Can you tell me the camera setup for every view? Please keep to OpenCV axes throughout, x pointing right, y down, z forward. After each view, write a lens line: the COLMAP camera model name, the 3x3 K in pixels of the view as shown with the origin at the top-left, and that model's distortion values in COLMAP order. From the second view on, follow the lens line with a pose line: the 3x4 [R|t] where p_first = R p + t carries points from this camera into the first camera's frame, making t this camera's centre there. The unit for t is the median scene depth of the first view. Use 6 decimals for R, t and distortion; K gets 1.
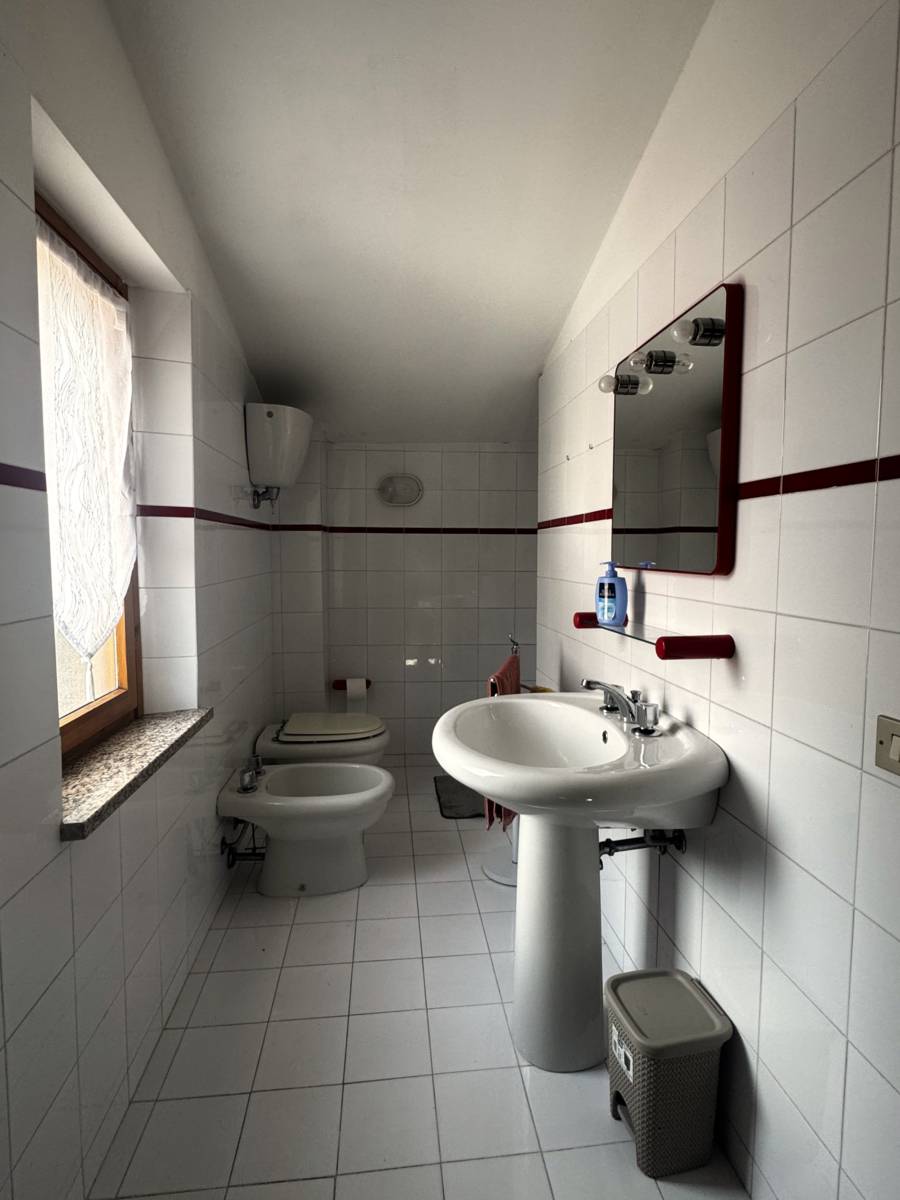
lens RADIAL K [[659.5, 0, 450.0], [0, 659.5, 600.0], [0, 0, 1]] dist [-0.004686, 0.000776]
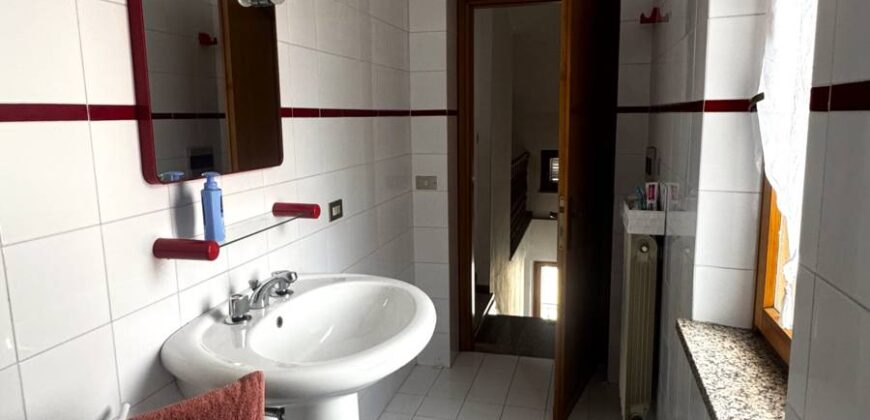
lens RADIAL K [[584.6, 0, 435.0], [0, 584.6, 210.0], [0, 0, 1]] dist [-0.000605, -0.000227]
pose [[-0.939219, -0.042474, 0.340680, -0.400392], [0.037621, 0.973609, 0.225100, -0.220730], [-0.341250, 0.224235, -0.912835, 2.052058]]
